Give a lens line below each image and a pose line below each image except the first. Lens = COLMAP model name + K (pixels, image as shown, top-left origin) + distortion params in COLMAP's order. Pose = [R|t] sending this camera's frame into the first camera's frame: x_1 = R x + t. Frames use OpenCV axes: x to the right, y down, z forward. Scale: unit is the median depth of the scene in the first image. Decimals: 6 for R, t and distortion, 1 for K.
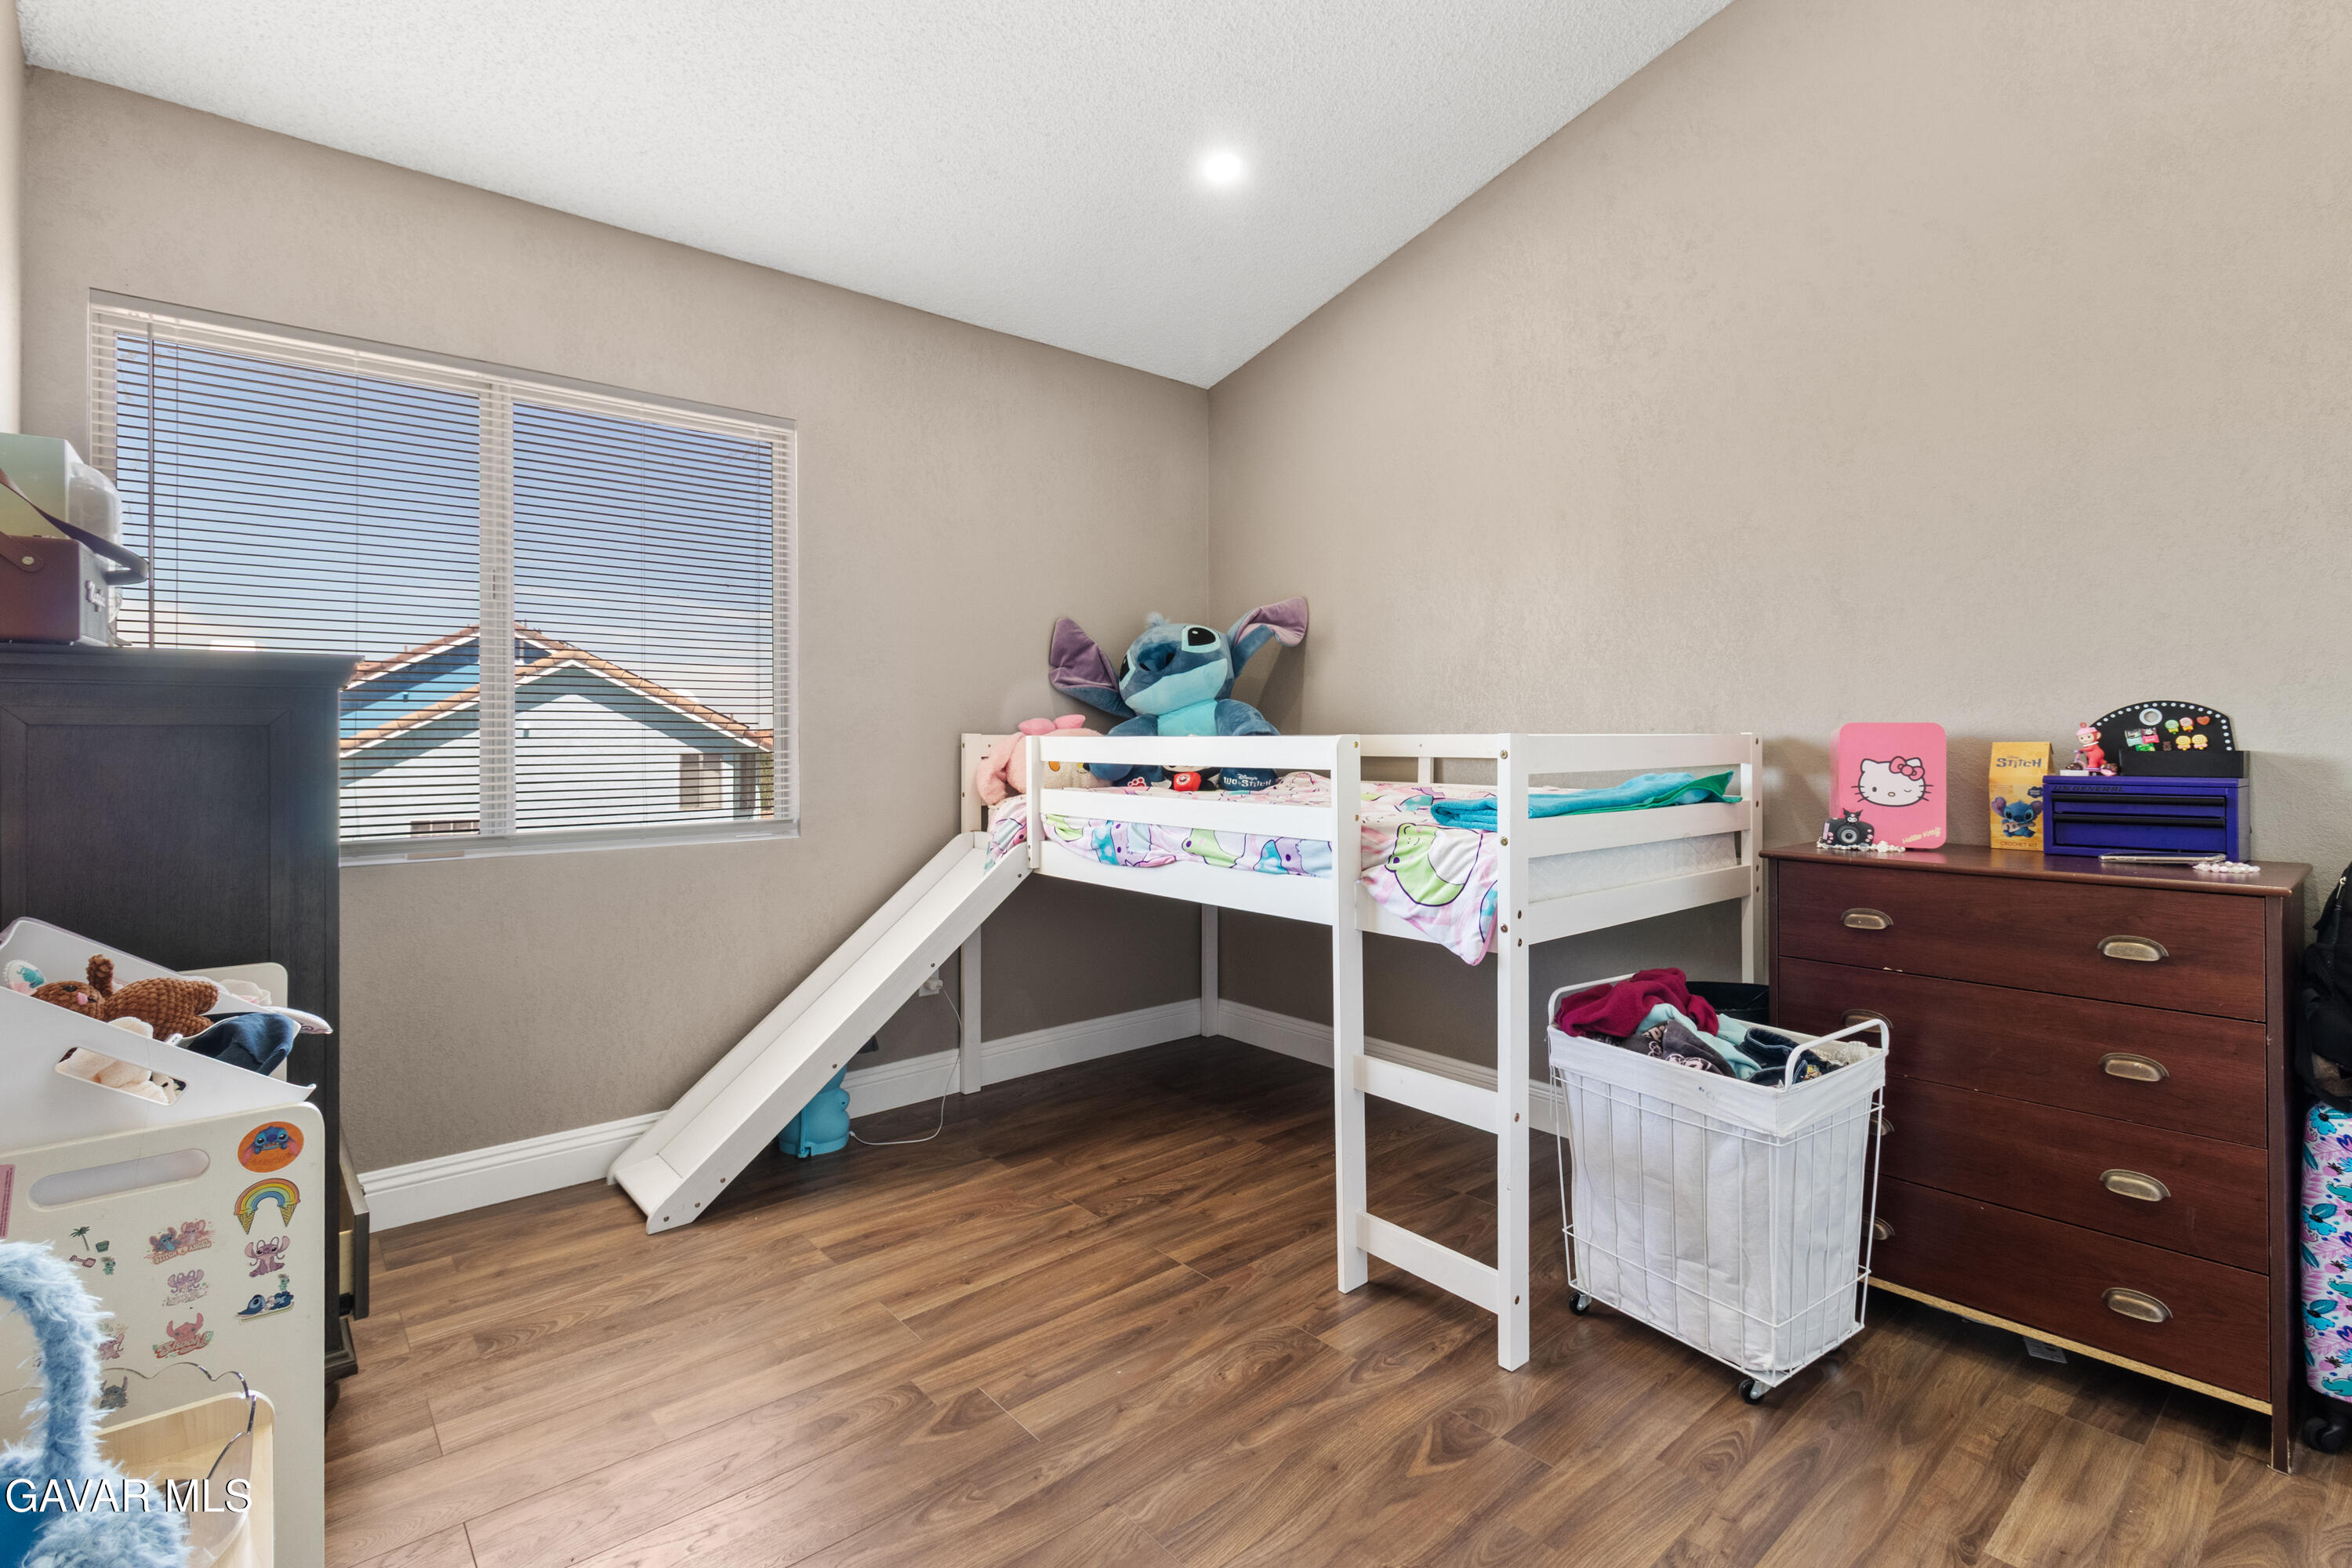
lens RADIAL K [[1100.7, 0, 1184.0], [0, 1100.7, 728.9], [0, 0, 1]] dist [-0.001660, 0.001037]
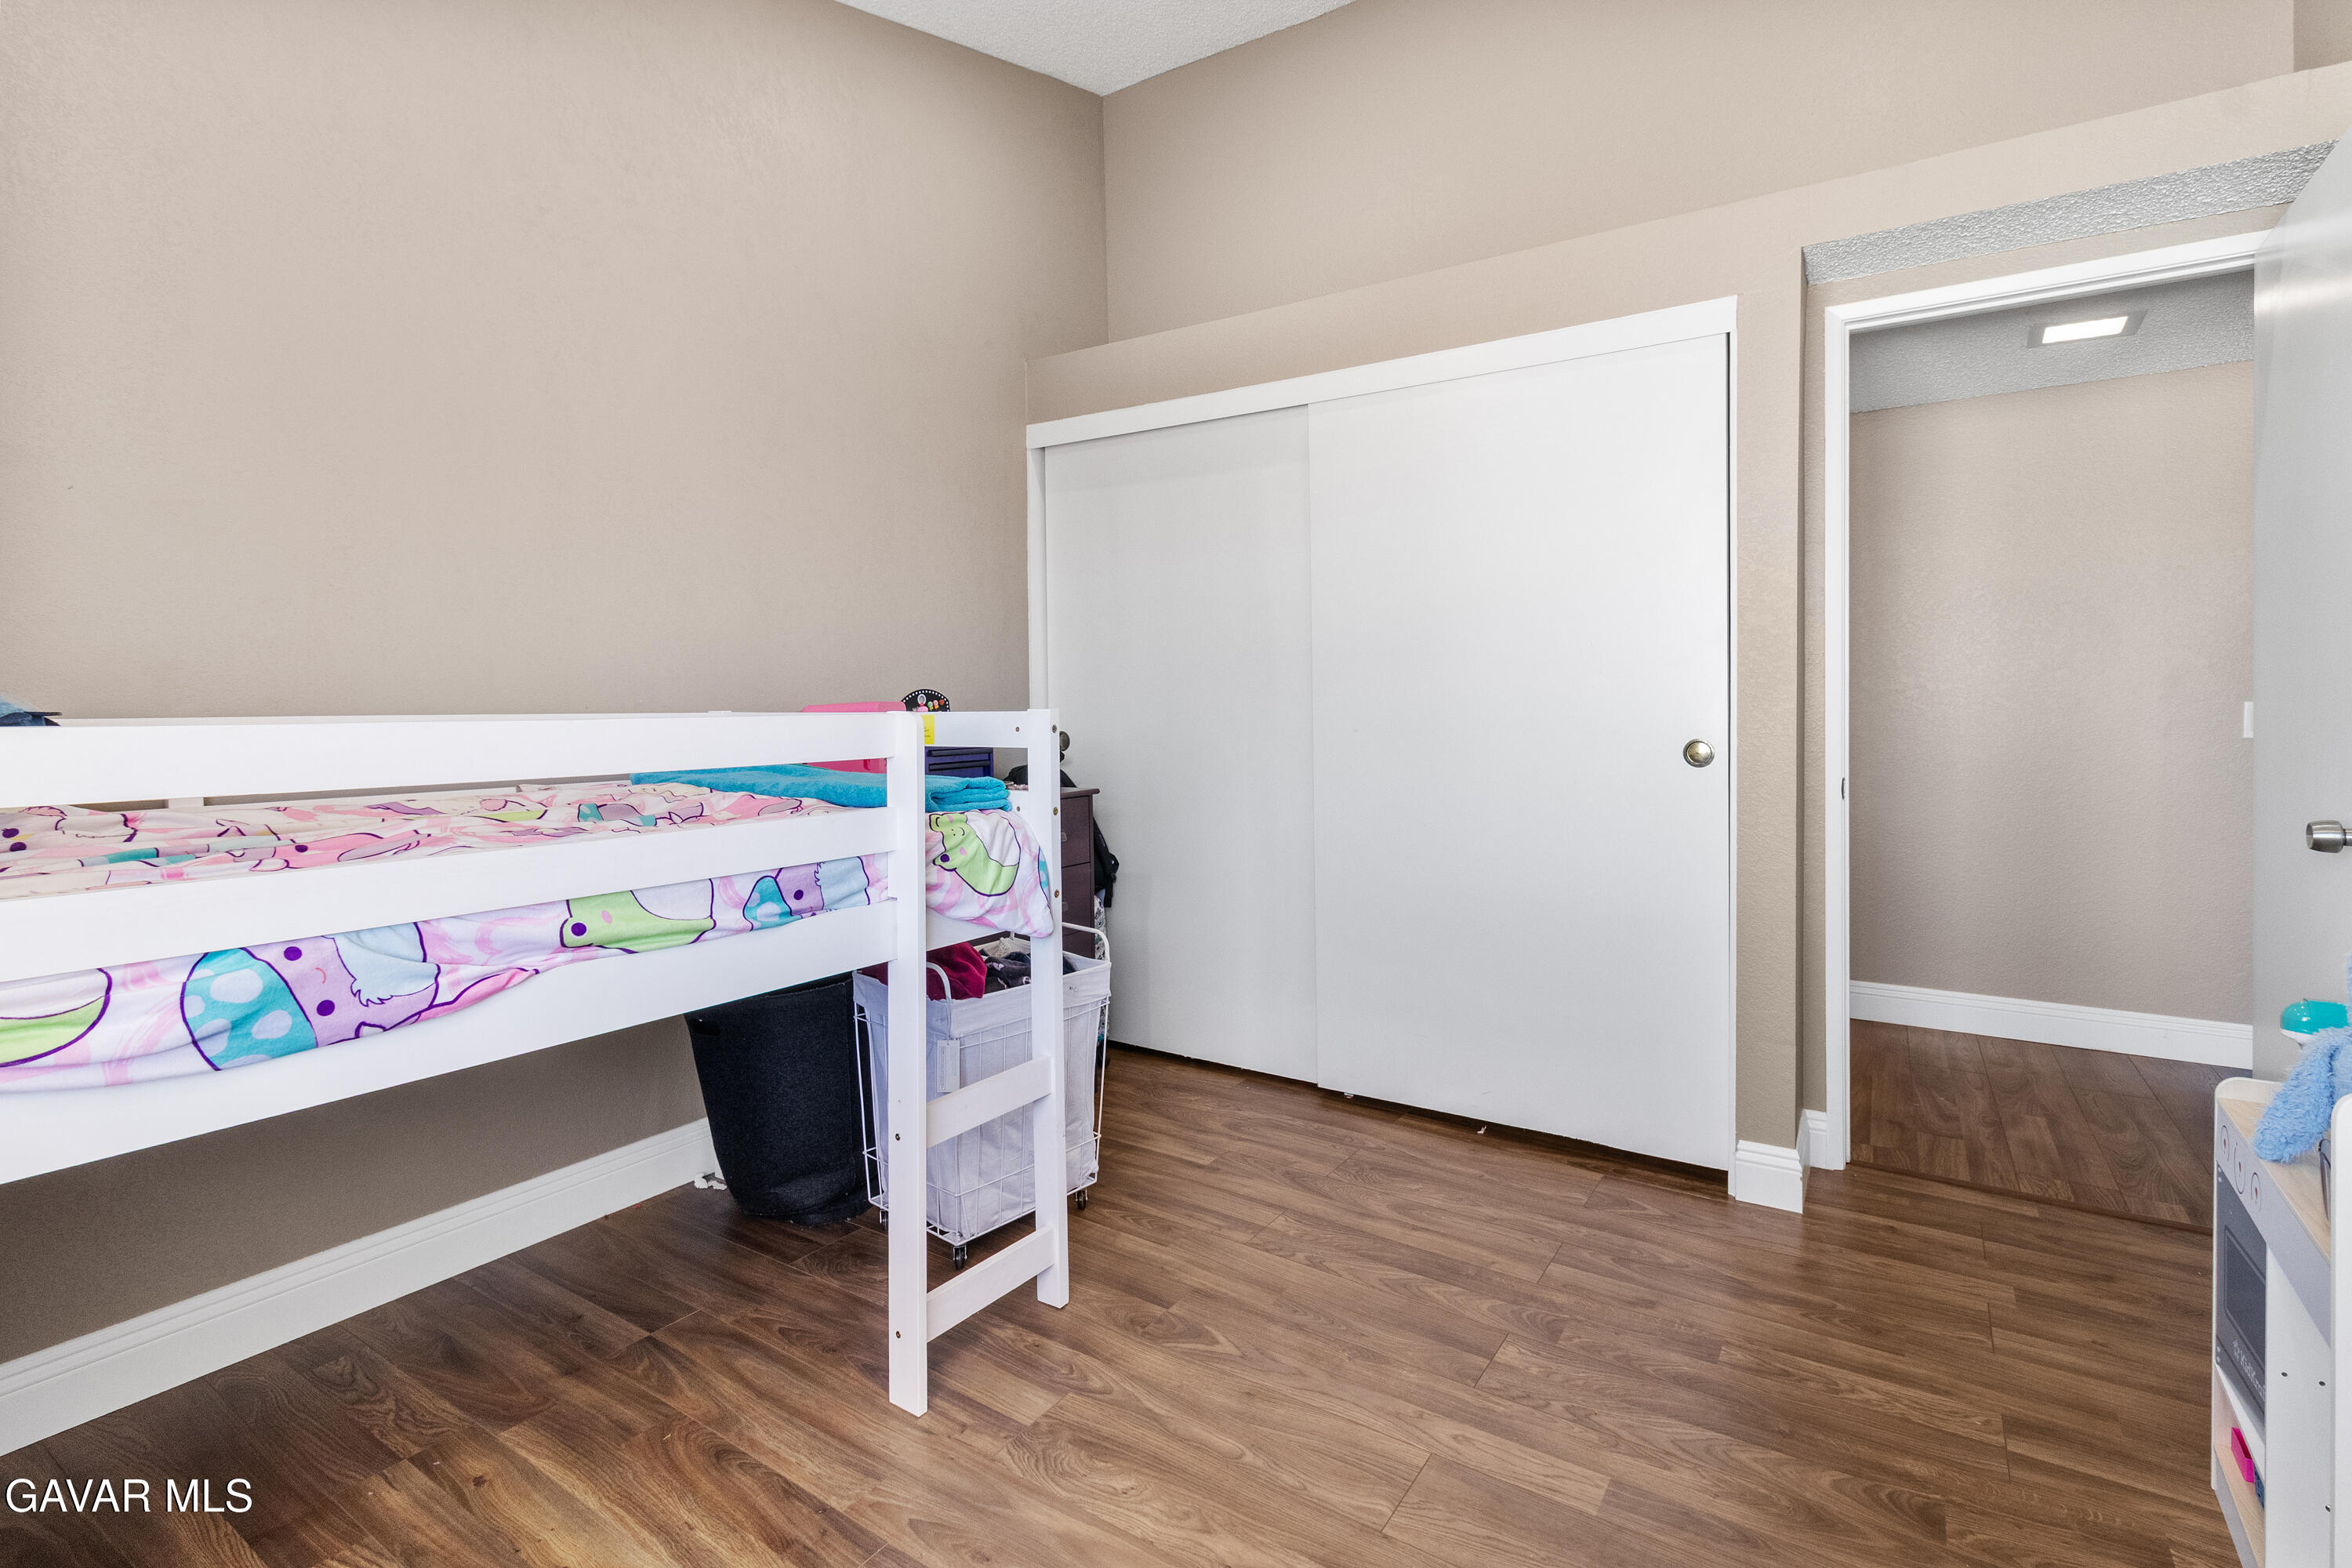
lens RADIAL K [[1100.7, 0, 1189.8], [0, 1100.7, 728.1], [0, 0, 1]] dist [-0.001660, 0.001037]
pose [[-0.274076, -0.018403, 0.961532, -0.625542], [0.001457, 0.999808, 0.019551, 0.002728], [-0.961707, 0.006760, -0.273997, 0.972961]]
